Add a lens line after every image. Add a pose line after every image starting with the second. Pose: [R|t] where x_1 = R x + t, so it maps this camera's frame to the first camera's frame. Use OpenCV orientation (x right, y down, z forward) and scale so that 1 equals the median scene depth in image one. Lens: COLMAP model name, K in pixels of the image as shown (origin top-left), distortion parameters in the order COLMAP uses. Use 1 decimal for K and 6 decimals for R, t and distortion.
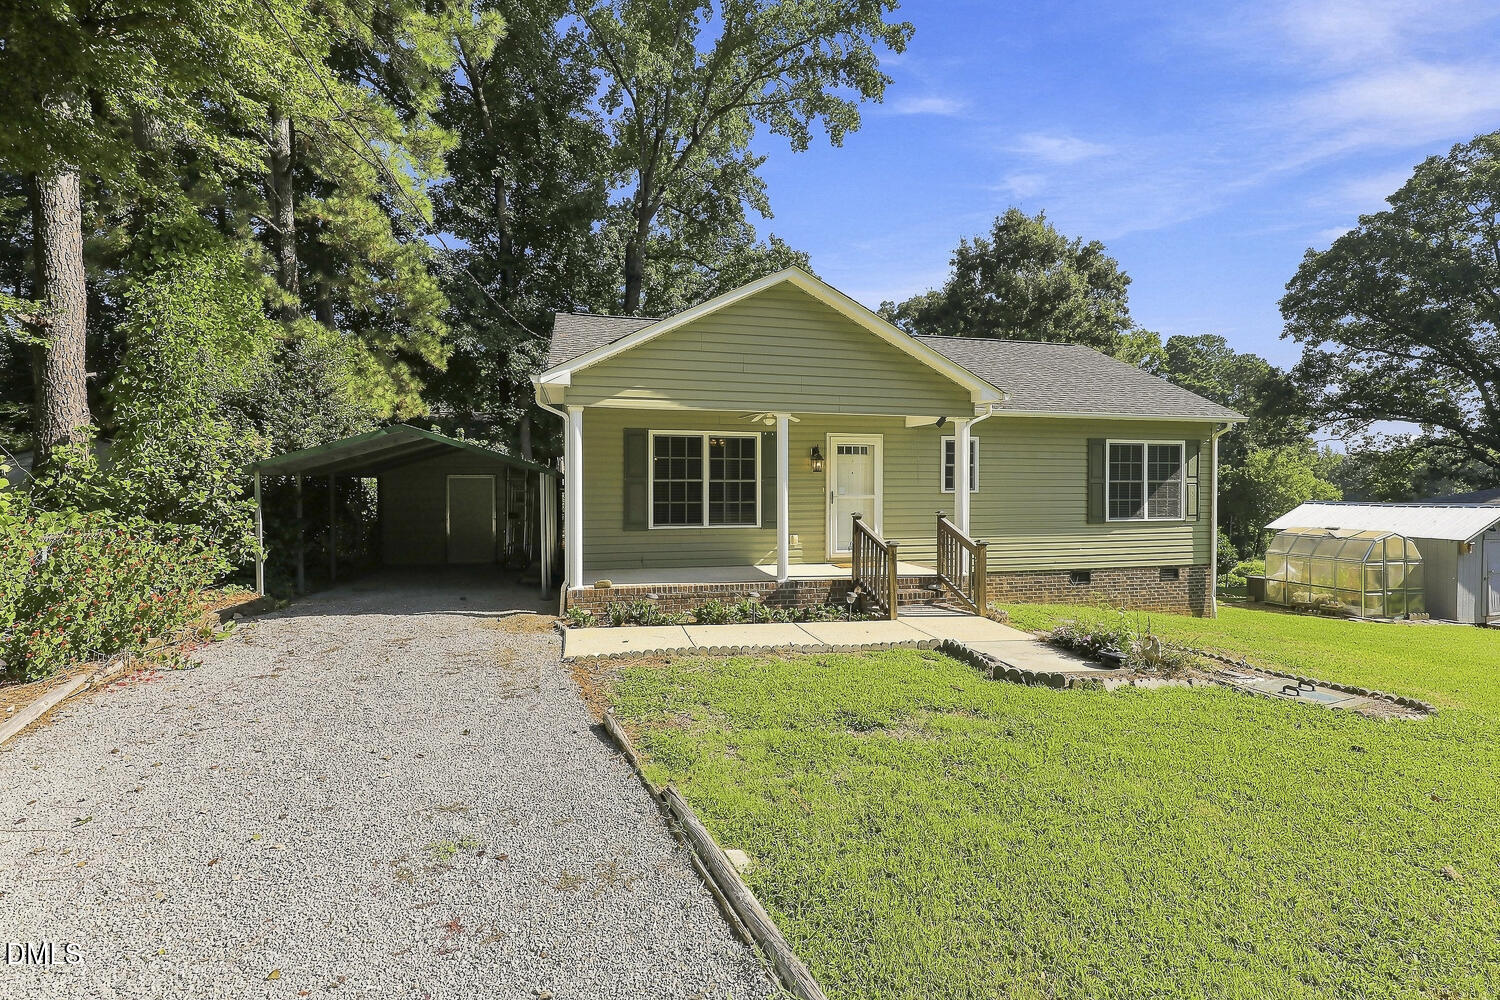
lens RADIAL K [[685.8, 0, 750.0], [0, 685.8, 500.0], [0, 0, 1]] dist [0.002299, -0.000100]
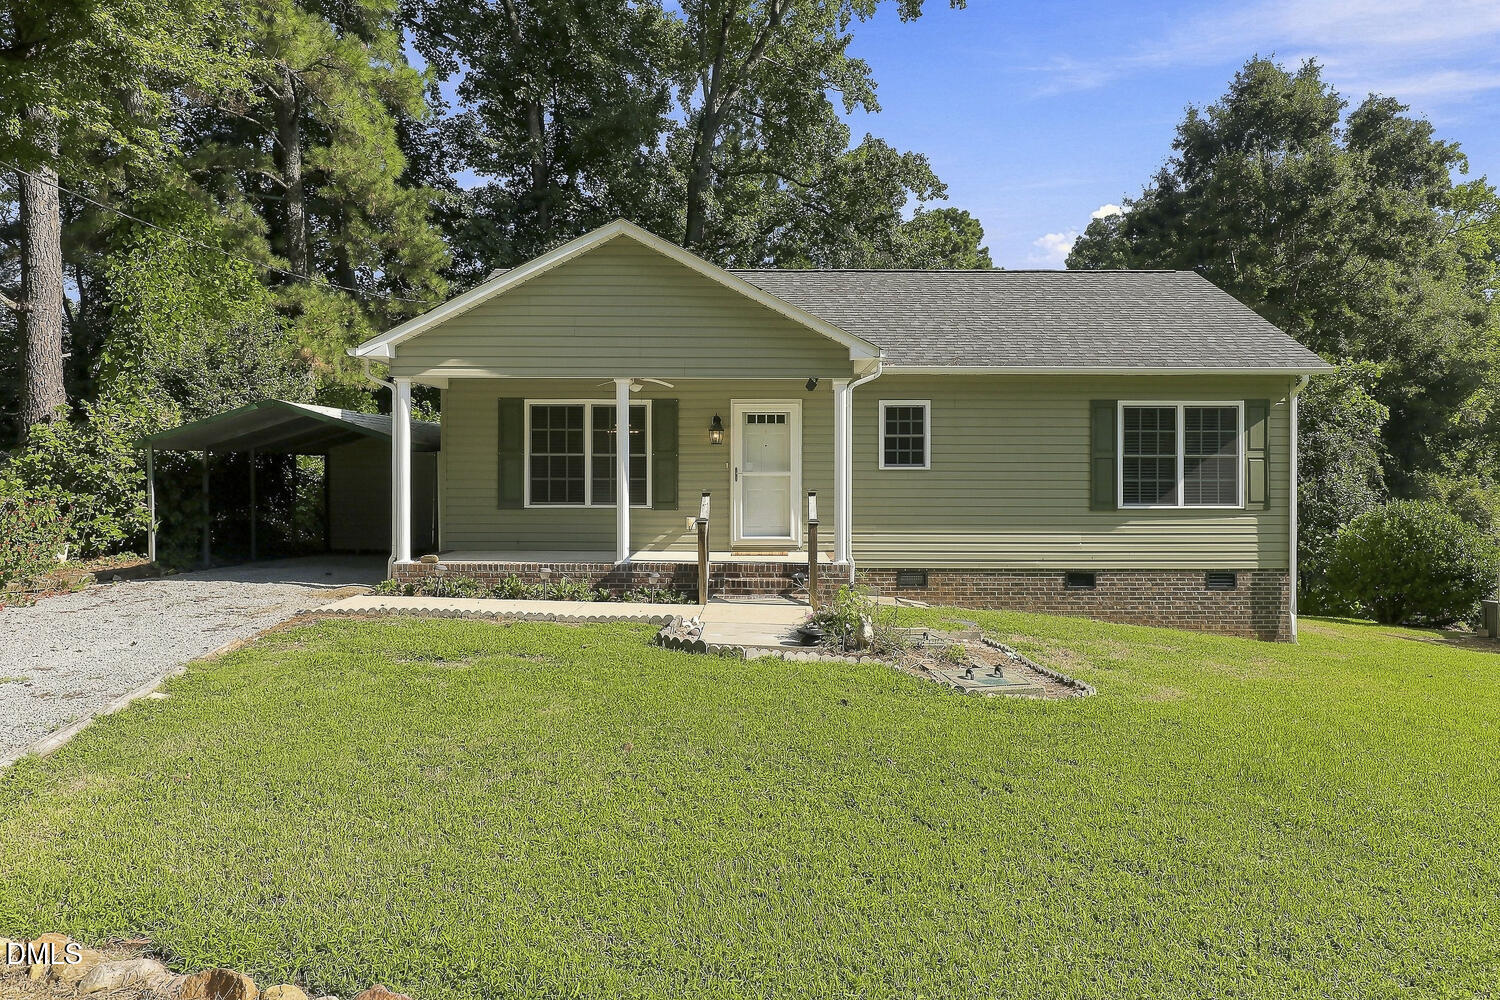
lens RADIAL K [[983.5, 0, 750.6], [0, 983.5, 490.6], [0, 0, 1]] dist [-0.003868, -0.000270]
pose [[0.967191, 0.006127, -0.253976, 0.403261], [-0.007411, 0.999964, -0.004098, 0.019233], [0.253942, 0.005846, 0.967202, -0.163455]]
